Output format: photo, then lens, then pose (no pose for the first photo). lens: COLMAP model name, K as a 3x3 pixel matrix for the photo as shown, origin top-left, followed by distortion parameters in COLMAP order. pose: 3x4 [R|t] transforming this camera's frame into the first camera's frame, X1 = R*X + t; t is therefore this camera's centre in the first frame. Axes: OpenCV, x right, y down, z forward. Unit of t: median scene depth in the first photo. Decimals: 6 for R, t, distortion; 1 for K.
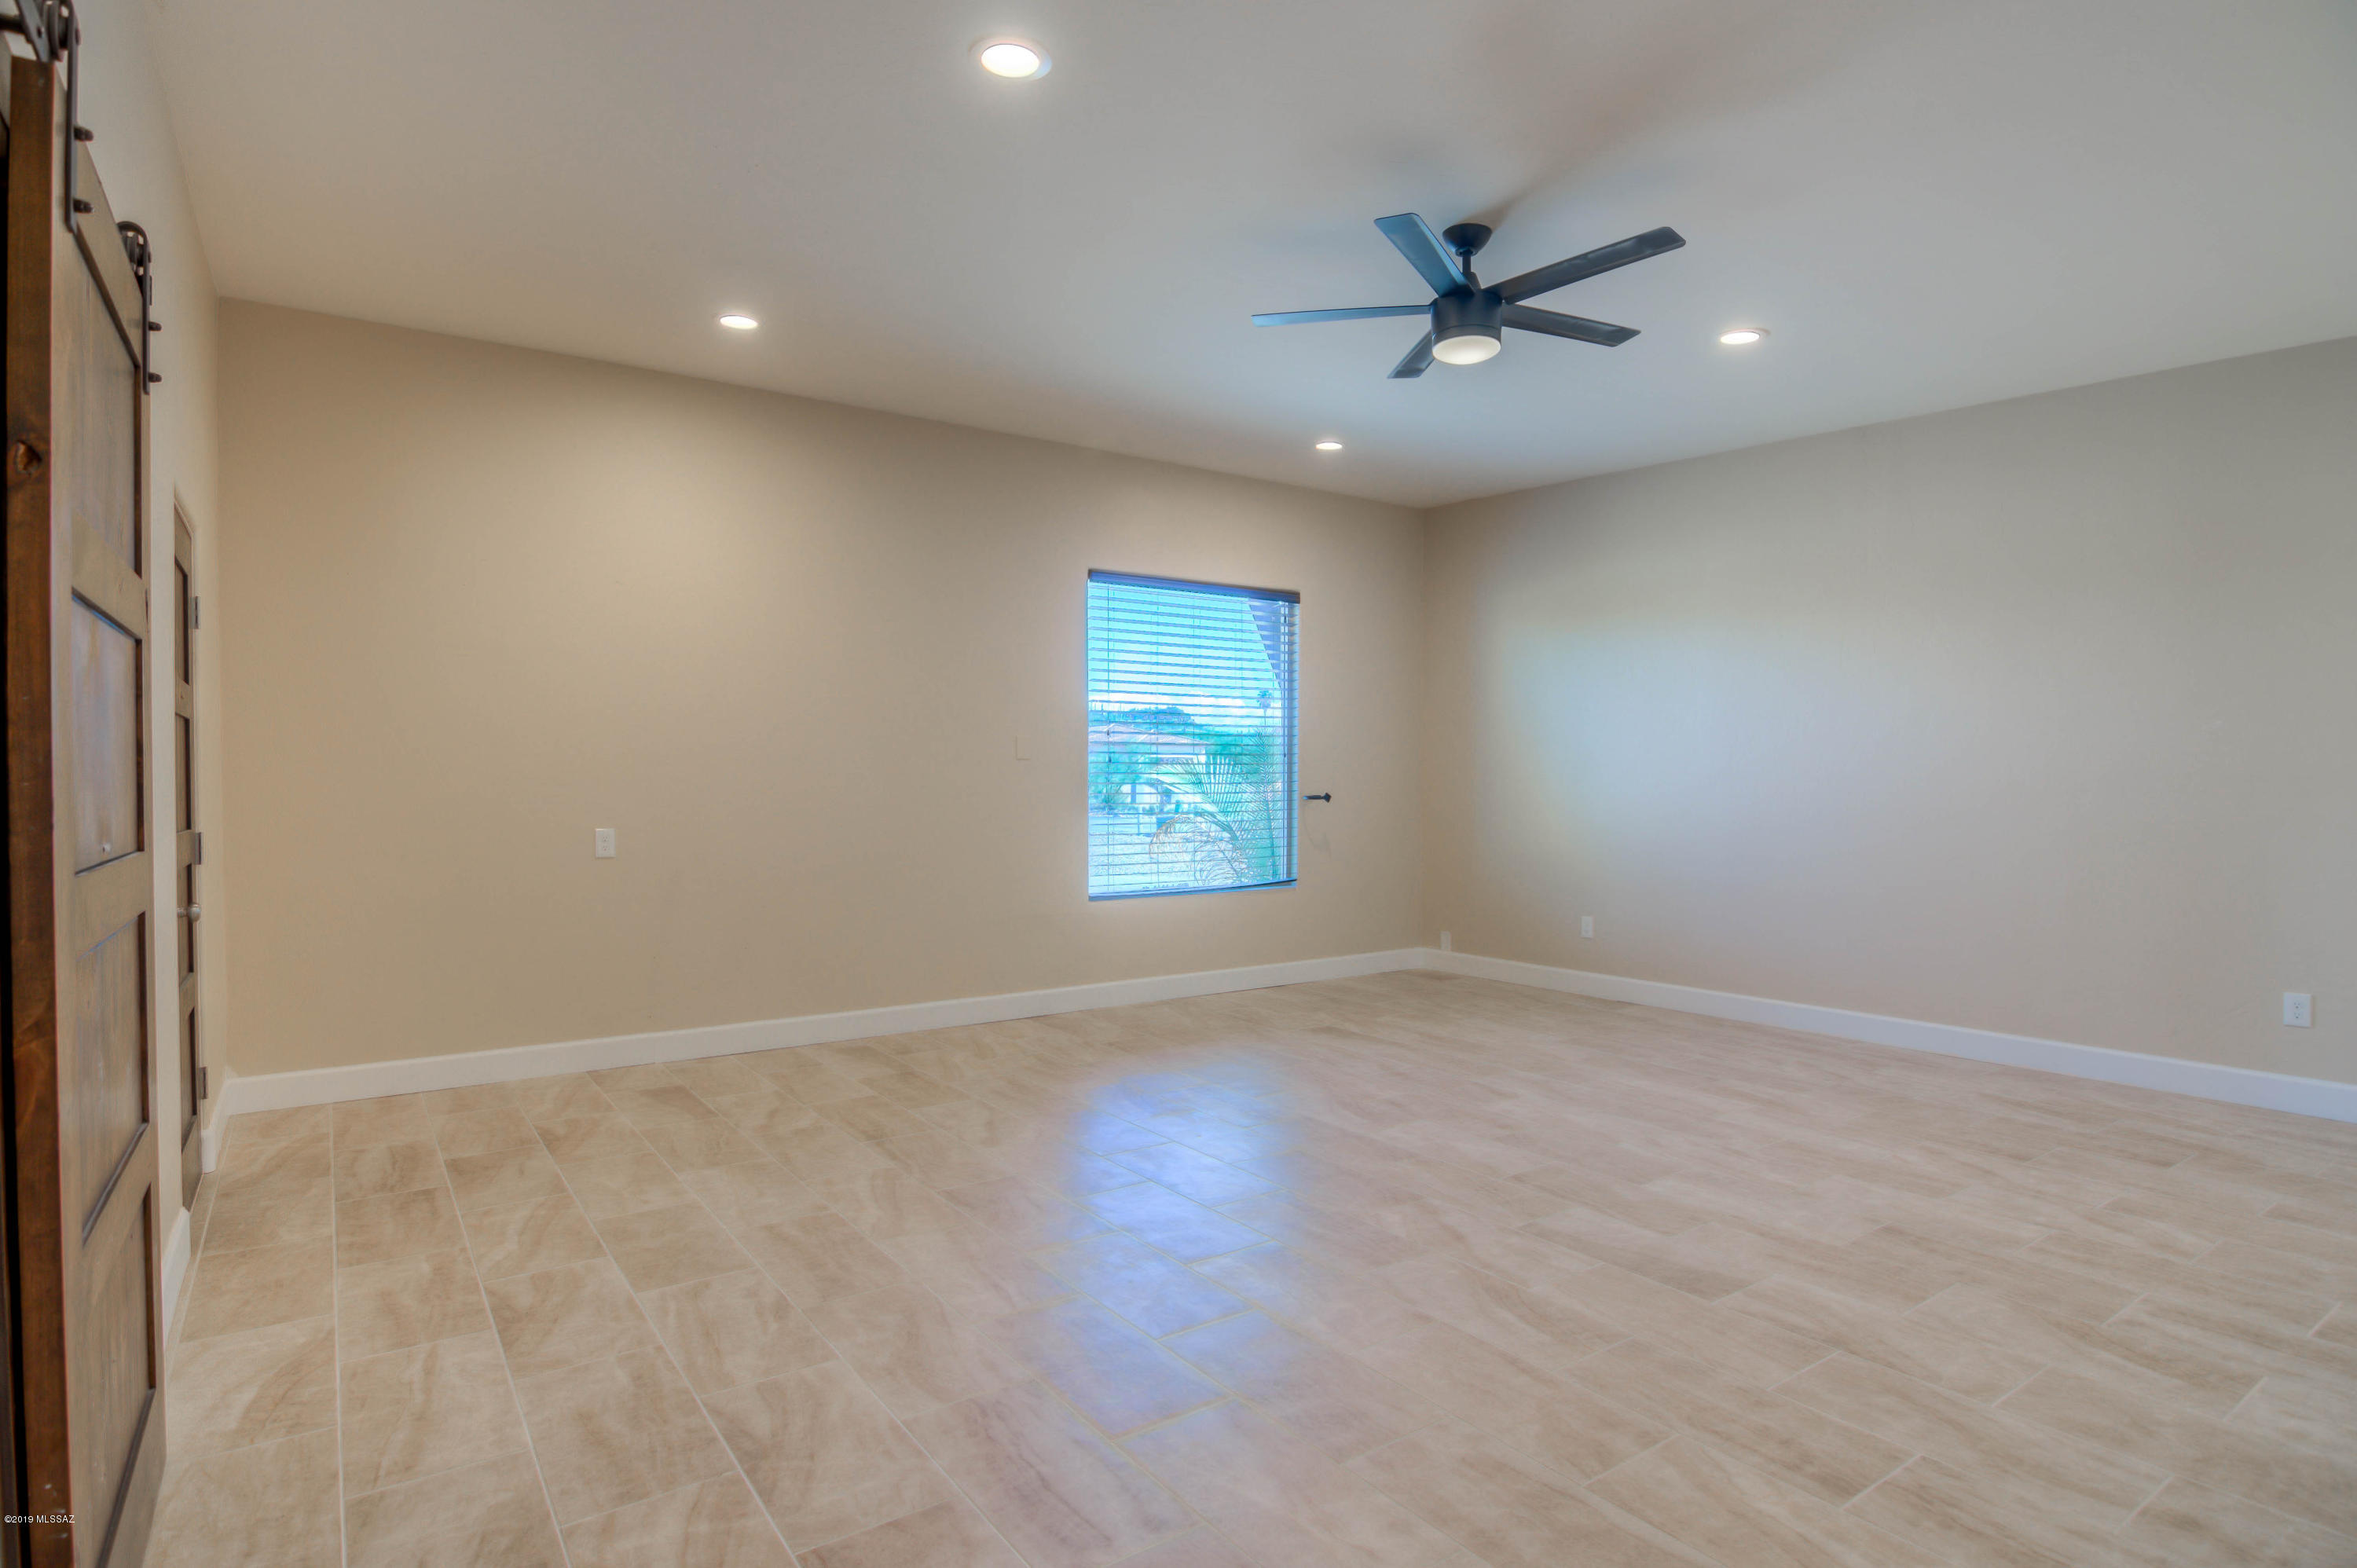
lens RADIAL K [[1228.0, 0, 1155.8], [0, 1228.0, 797.3], [0, 0, 1]] dist [0.000823, -0.014649]
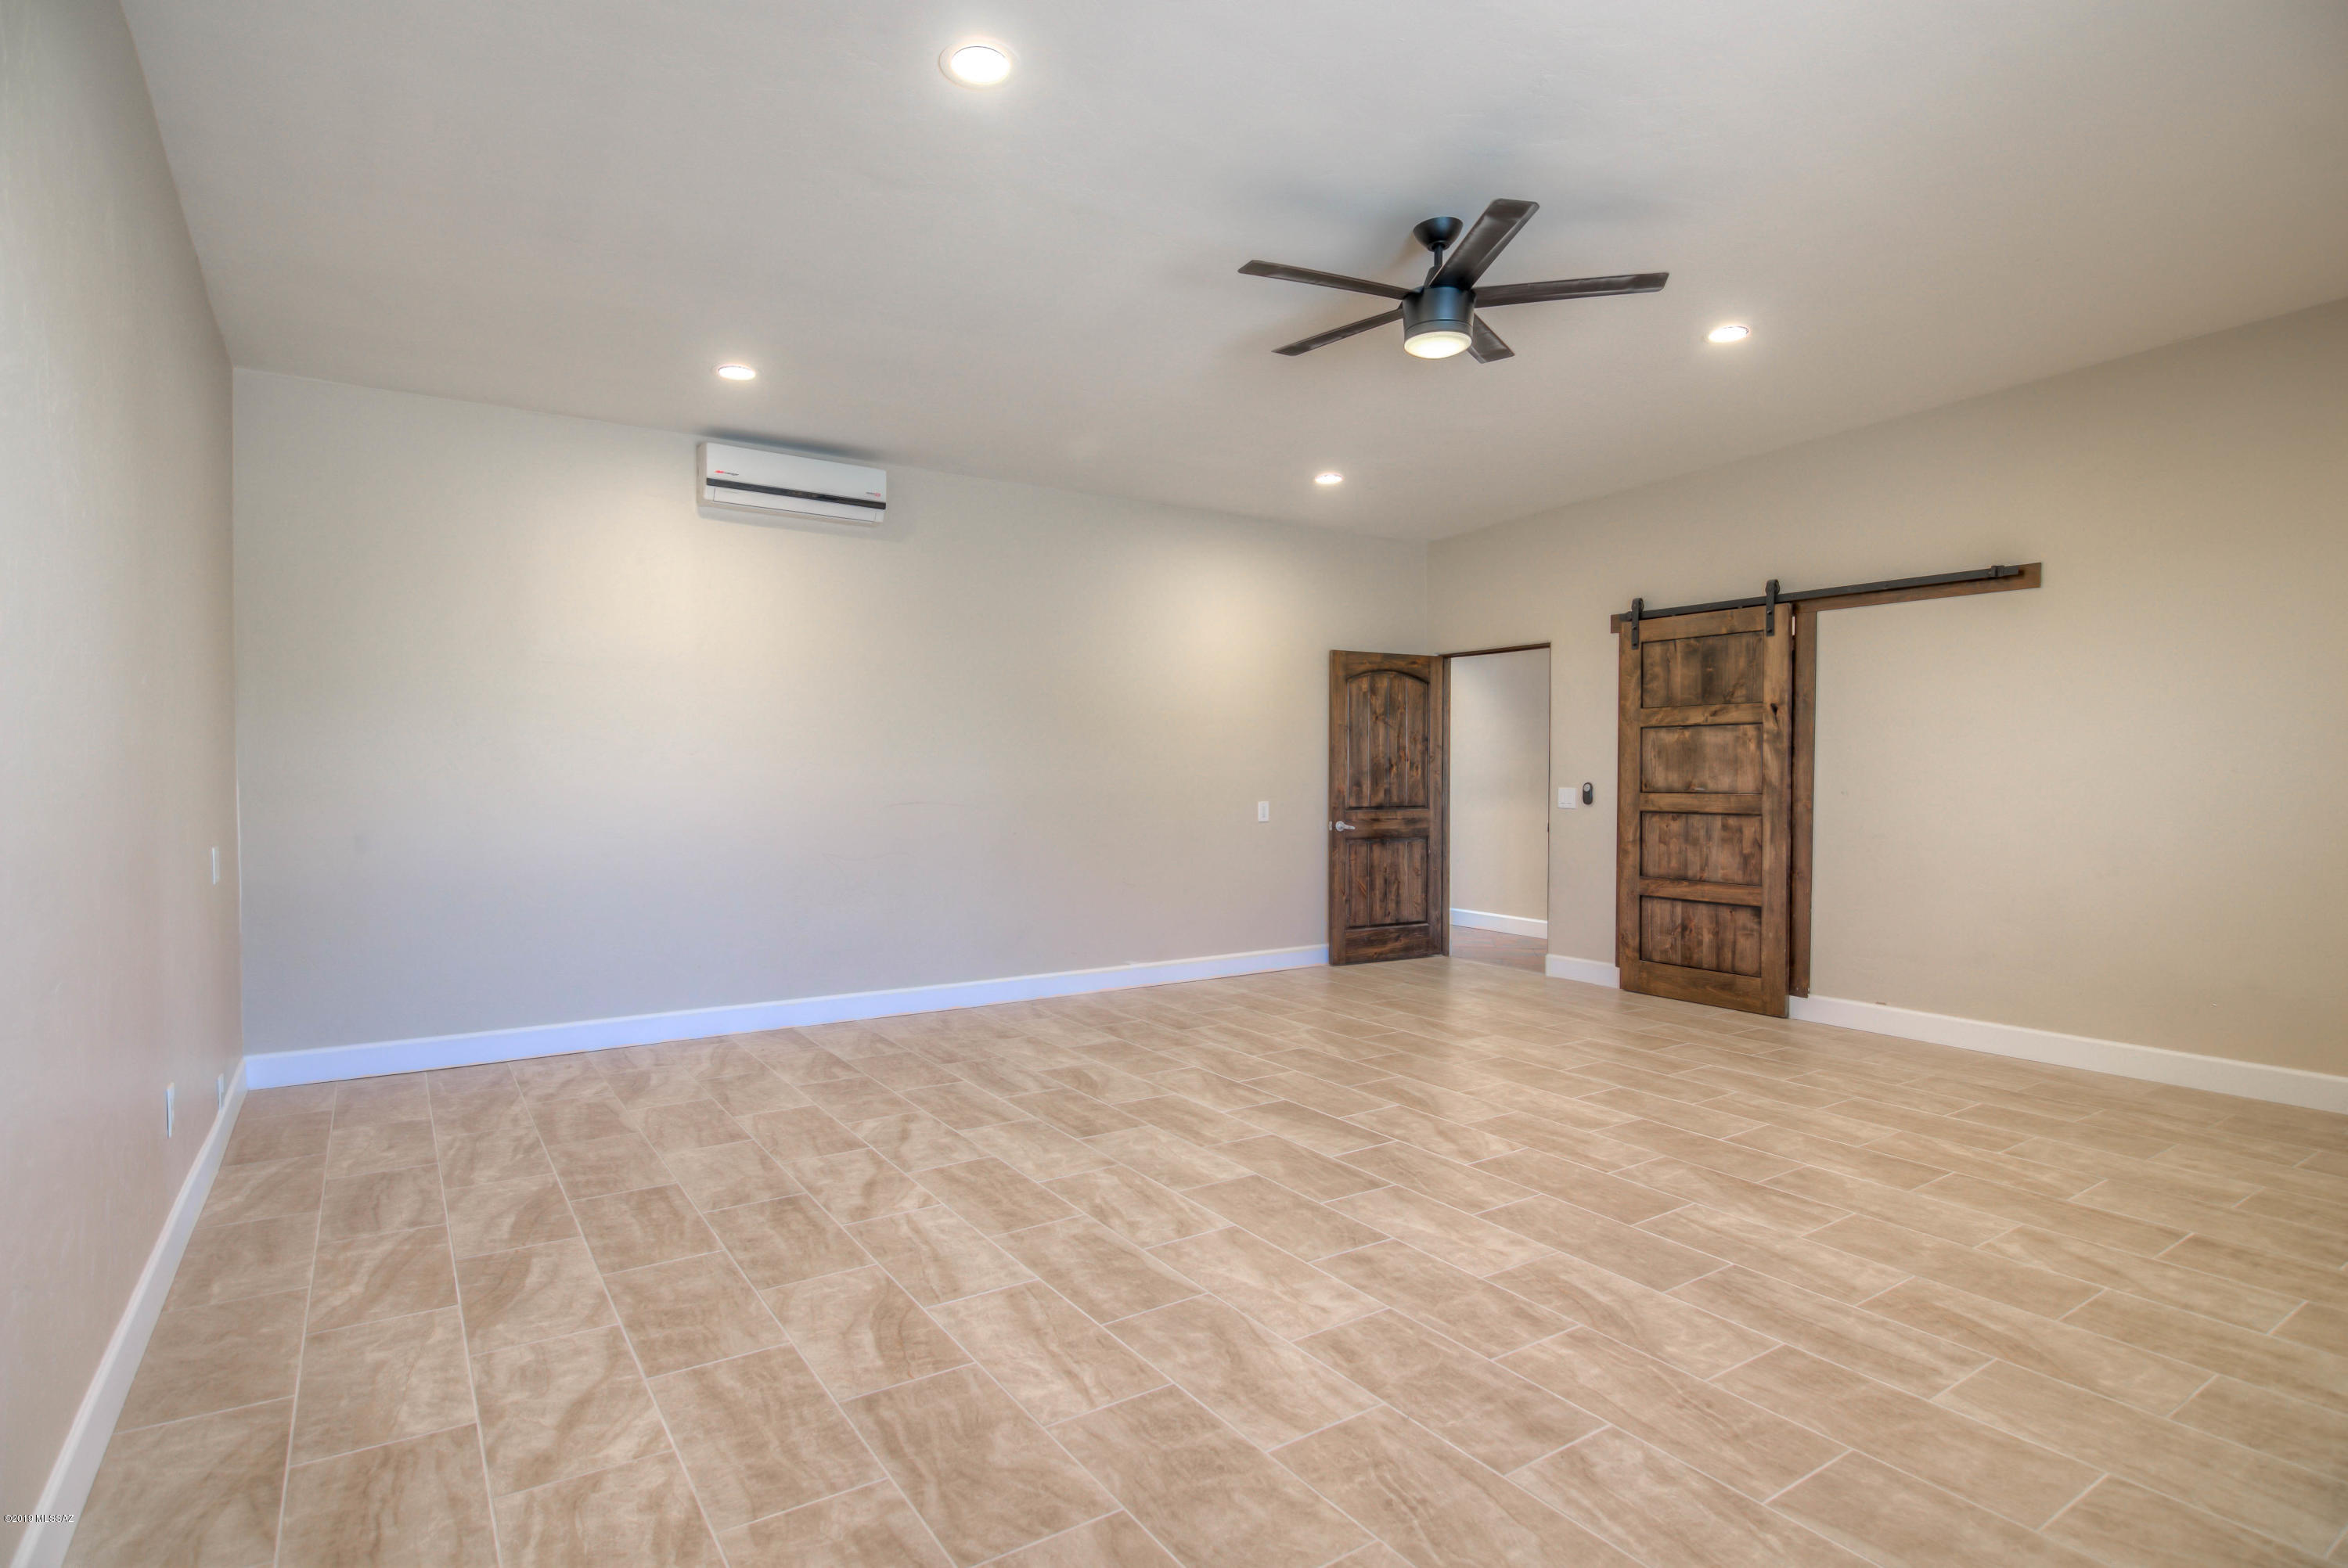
lens RADIAL K [[1223.2, 0, 1151.4], [0, 1223.2, 797.2], [0, 0, 1]] dist [0.000823, -0.014649]
pose [[-0.999682, -0.000906, 0.025187, 0.491984], [0.000048, 0.999284, 0.037843, -0.031040], [-0.025203, 0.037832, -0.998966, 2.152742]]
